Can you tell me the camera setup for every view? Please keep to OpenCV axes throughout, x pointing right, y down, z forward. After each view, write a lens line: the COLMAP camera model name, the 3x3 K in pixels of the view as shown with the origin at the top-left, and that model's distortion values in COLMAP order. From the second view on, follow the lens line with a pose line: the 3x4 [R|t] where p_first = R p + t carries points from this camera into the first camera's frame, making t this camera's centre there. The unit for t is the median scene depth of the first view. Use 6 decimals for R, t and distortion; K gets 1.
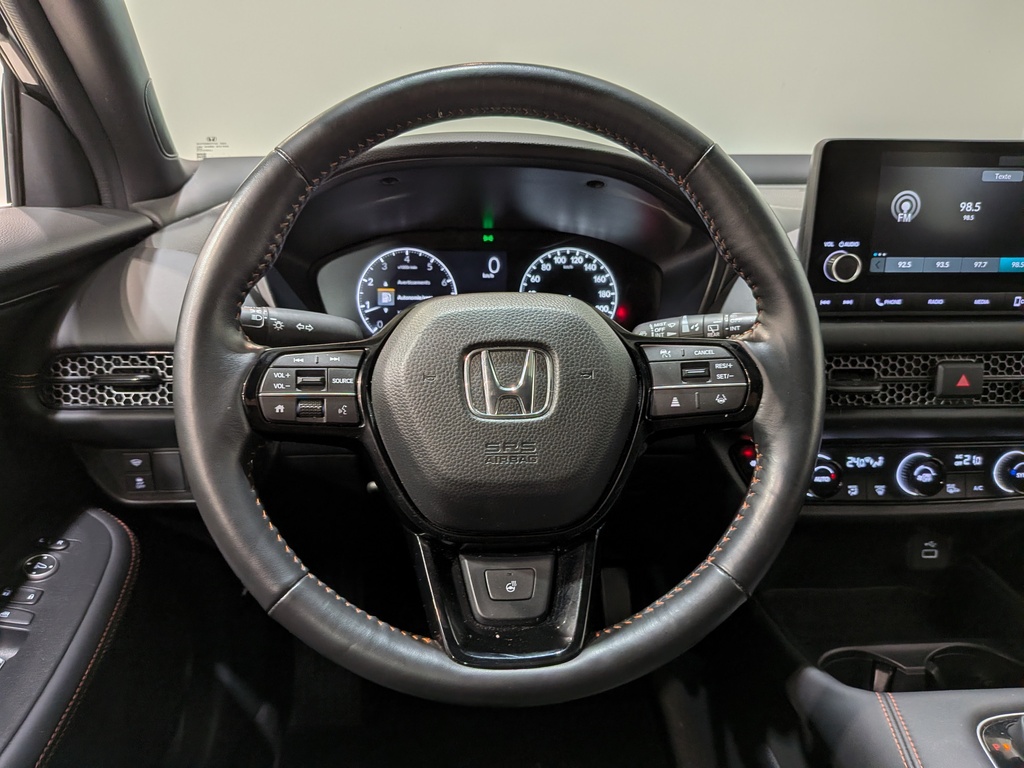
lens RADIAL K [[748.5, 0, 492.3], [0, 748.5, 384.7], [0, 0, 1]] dist [0.054703, -0.093511]
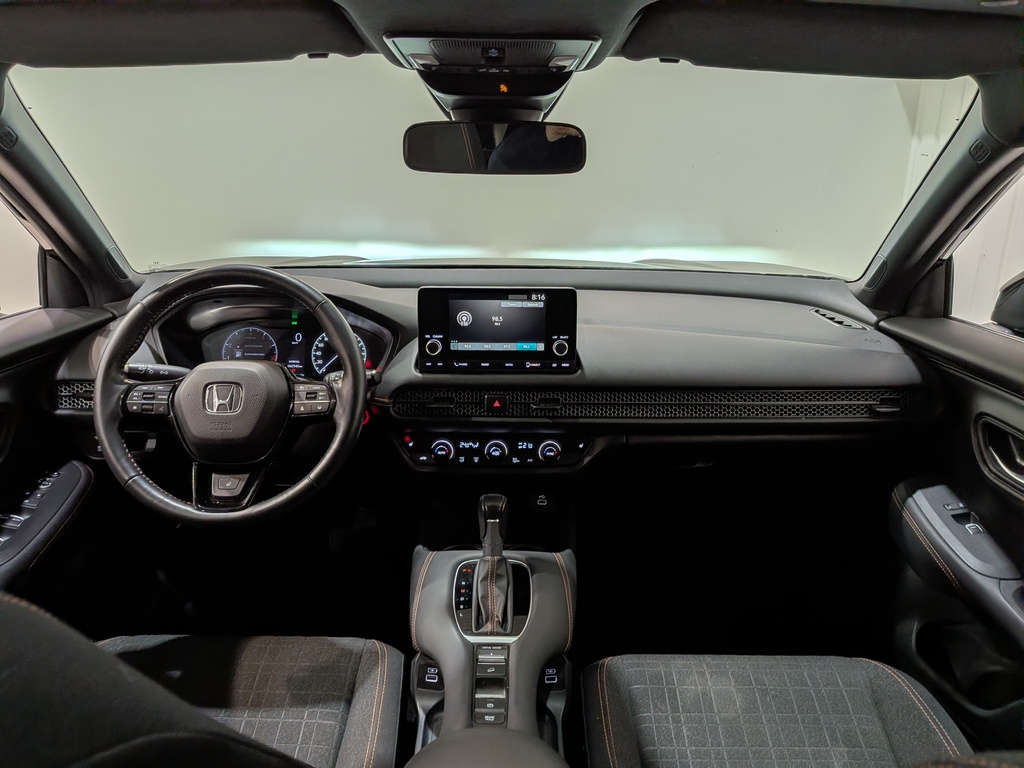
lens RADIAL K [[748.5, 0, 509.5], [0, 748.5, 379.9], [0, 0, 1]] dist [0.054703, -0.093511]
pose [[0.998942, 0.018195, -0.042224, 0.919418], [-0.019911, 0.998978, -0.040572, 0.014768], [0.041443, 0.041370, 0.998284, -1.248935]]
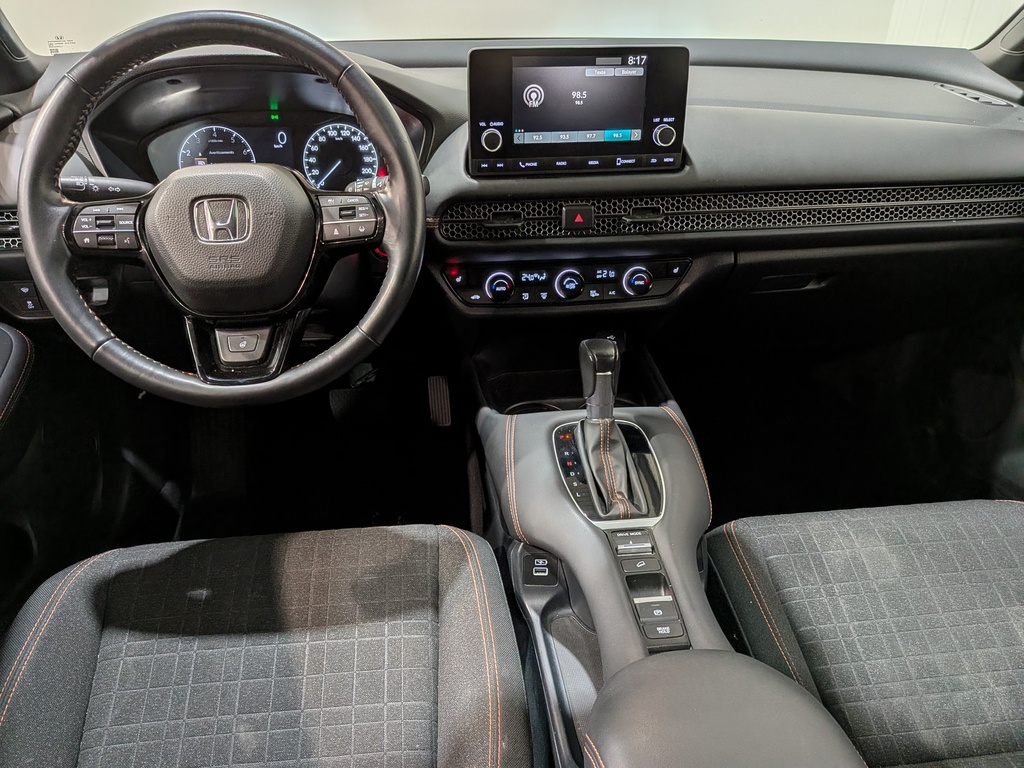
lens RADIAL K [[748.5, 0, 503.8], [0, 748.5, 401.6], [0, 0, 1]] dist [0.054703, -0.093511]
pose [[0.997636, -0.036672, 0.058109, 0.462317], [0.024145, 0.978840, 0.203197, 0.056713], [-0.064331, -0.201314, 0.977412, -0.665804]]
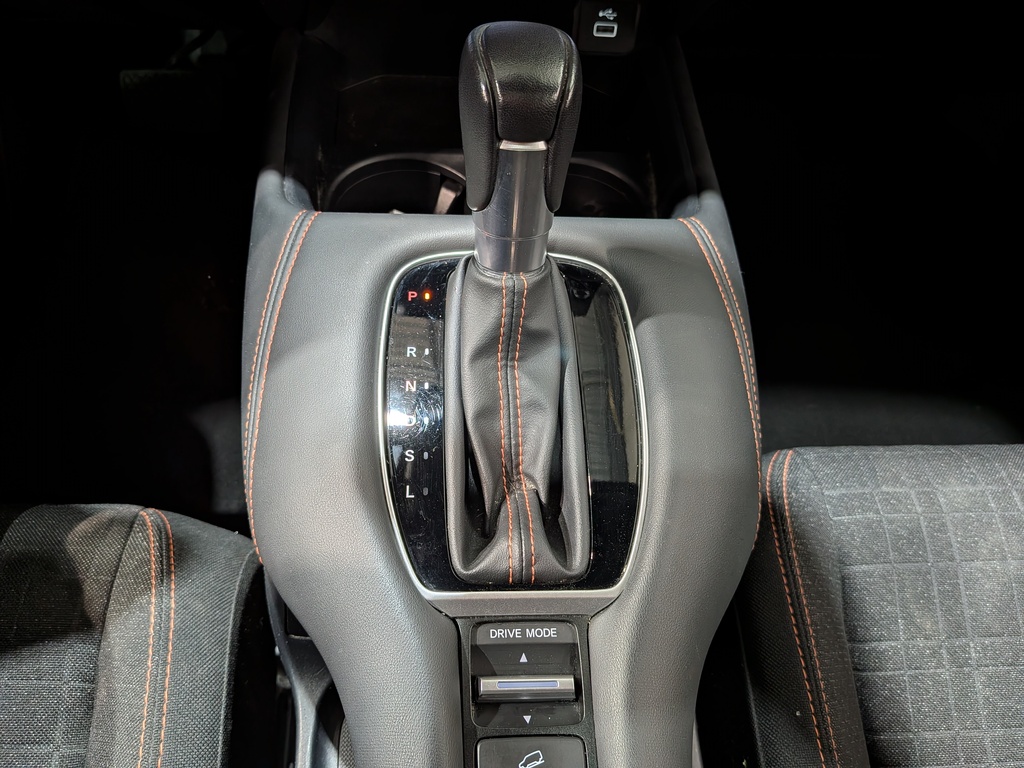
lens RADIAL K [[748.5, 0, 506.6], [0, 748.5, 390.2], [0, 0, 1]] dist [0.054703, -0.093511]
pose [[0.998208, 0.038509, 0.045804, 0.755479], [-0.057752, 0.820413, 0.568847, 0.175097], [-0.015673, -0.570473, 0.821167, 0.416408]]
